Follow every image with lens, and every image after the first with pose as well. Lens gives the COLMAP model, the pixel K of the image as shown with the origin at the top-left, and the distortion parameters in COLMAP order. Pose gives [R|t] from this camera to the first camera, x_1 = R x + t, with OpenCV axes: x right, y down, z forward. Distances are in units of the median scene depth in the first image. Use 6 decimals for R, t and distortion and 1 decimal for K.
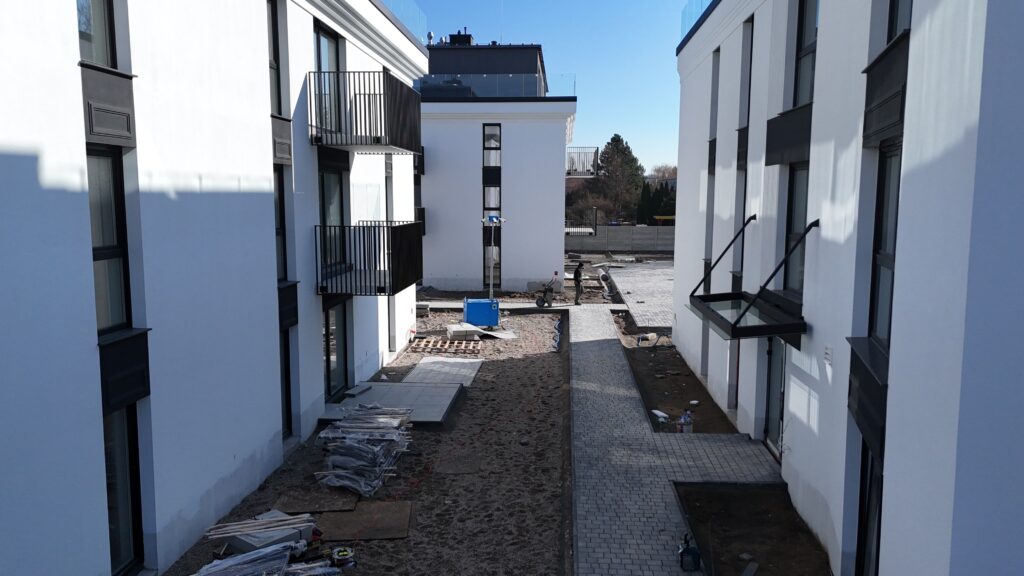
lens RADIAL K [[754.9, 0, 512.0], [0, 754.9, 288.0], [0, 0, 1]] dist [0.029911, -0.001564]
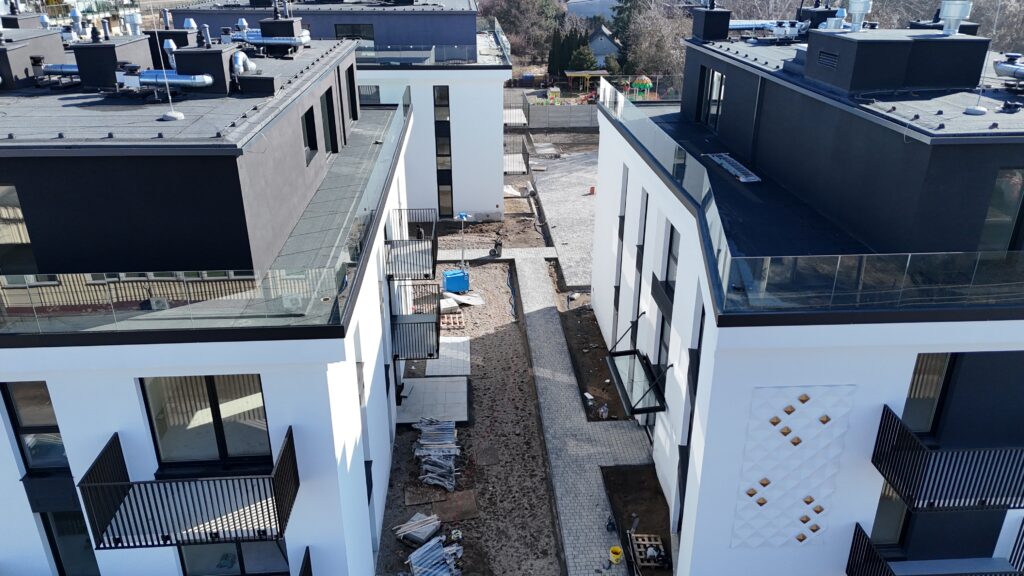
lens RADIAL K [[754.9, 0, 512.0], [0, 754.9, 288.0], [0, 0, 1]] dist [0.029911, -0.001564]
pose [[0.991125, -0.056632, 0.120269, -0.214992], [0.018738, 0.955201, 0.295365, -0.731192], [-0.131608, -0.290490, 0.947784, -0.672976]]
